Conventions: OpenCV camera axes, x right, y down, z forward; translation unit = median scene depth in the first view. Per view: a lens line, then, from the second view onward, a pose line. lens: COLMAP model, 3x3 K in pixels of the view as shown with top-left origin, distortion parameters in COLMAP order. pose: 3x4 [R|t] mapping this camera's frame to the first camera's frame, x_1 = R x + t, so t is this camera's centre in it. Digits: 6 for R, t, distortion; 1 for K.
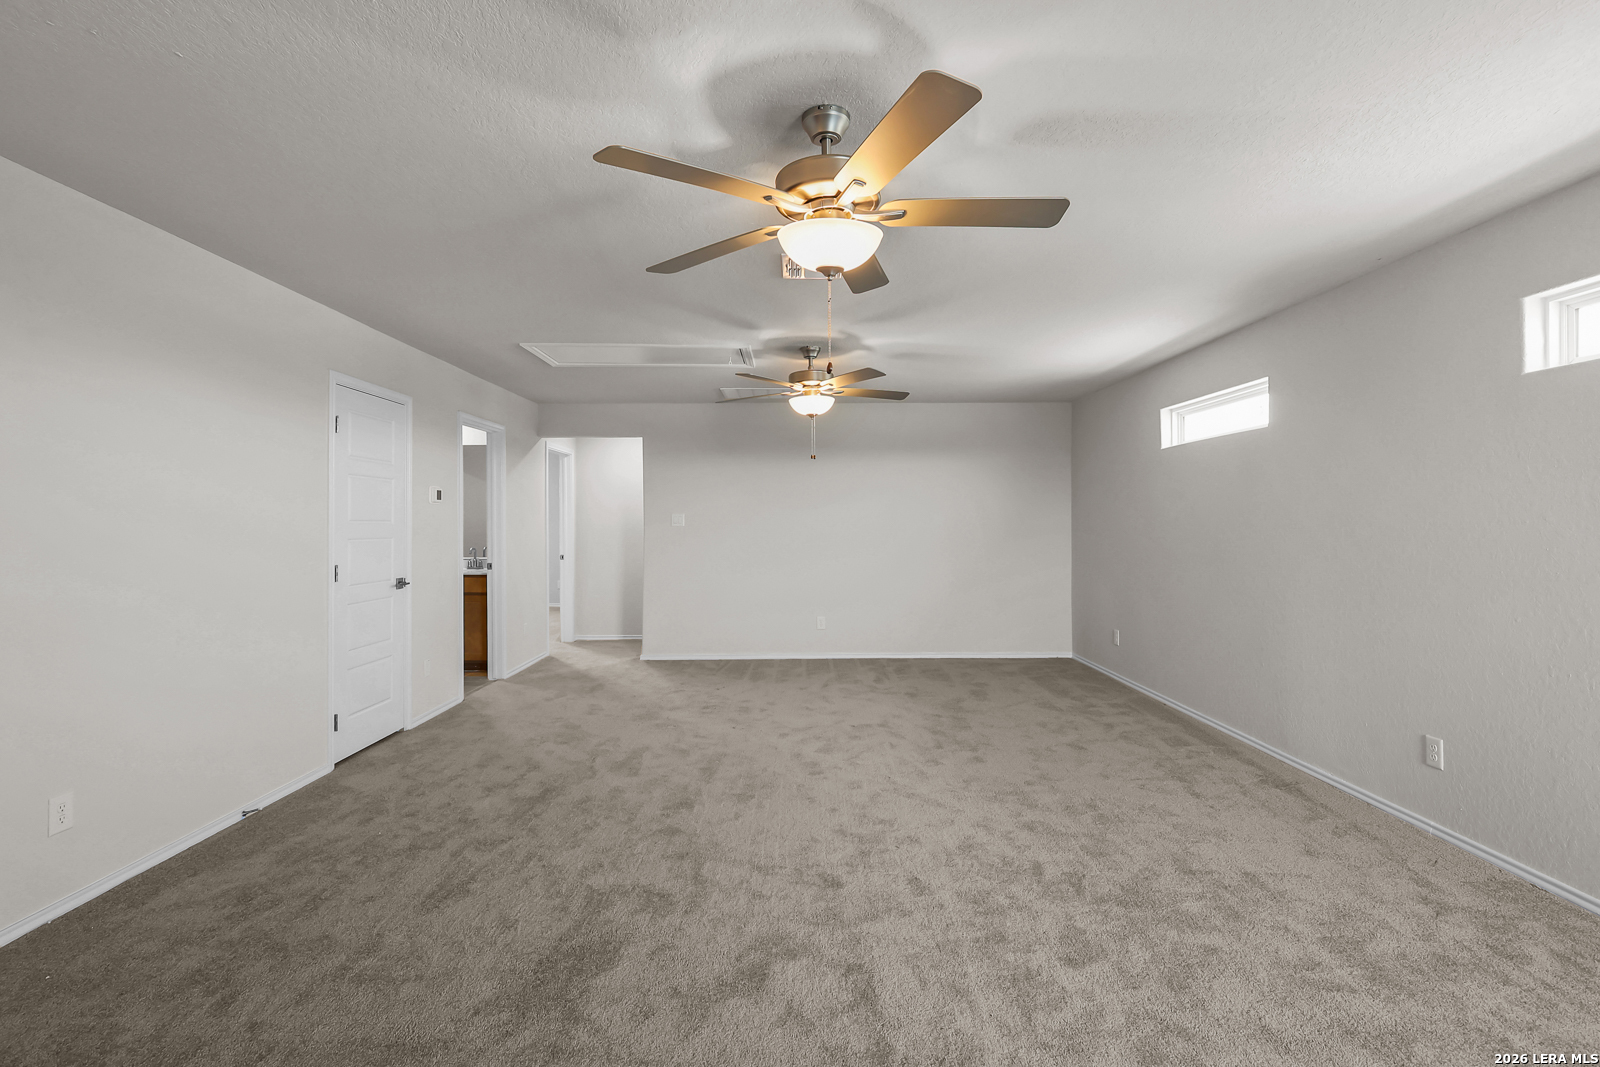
lens RADIAL K [[733.3, 0, 792.8], [0, 733.3, 525.3], [0, 0, 1]] dist [-0.016687, 0.011949]
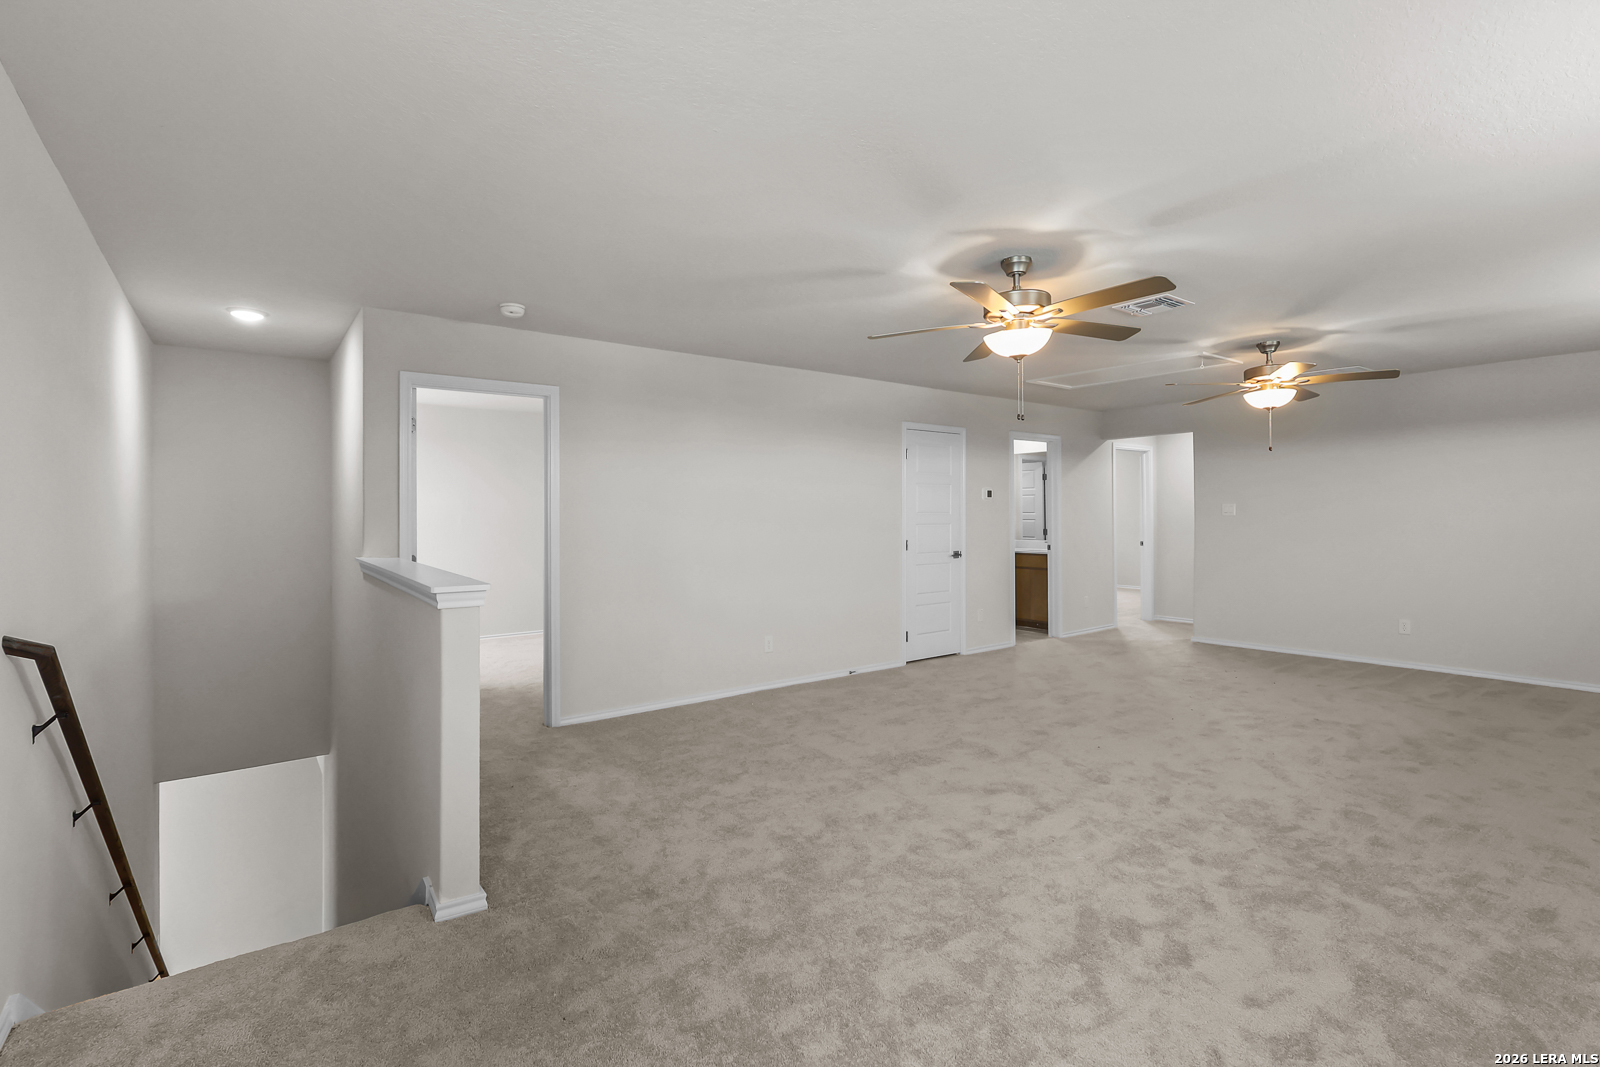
lens RADIAL K [[733.3, 0, 792.8], [0, 733.3, 525.3], [0, 0, 1]] dist [-0.016687, 0.011949]
pose [[0.591780, 0.009556, -0.806043, 0.664893], [0.003526, 0.999889, 0.014443, -0.004866], [0.806092, -0.011389, 0.591681, -0.213942]]
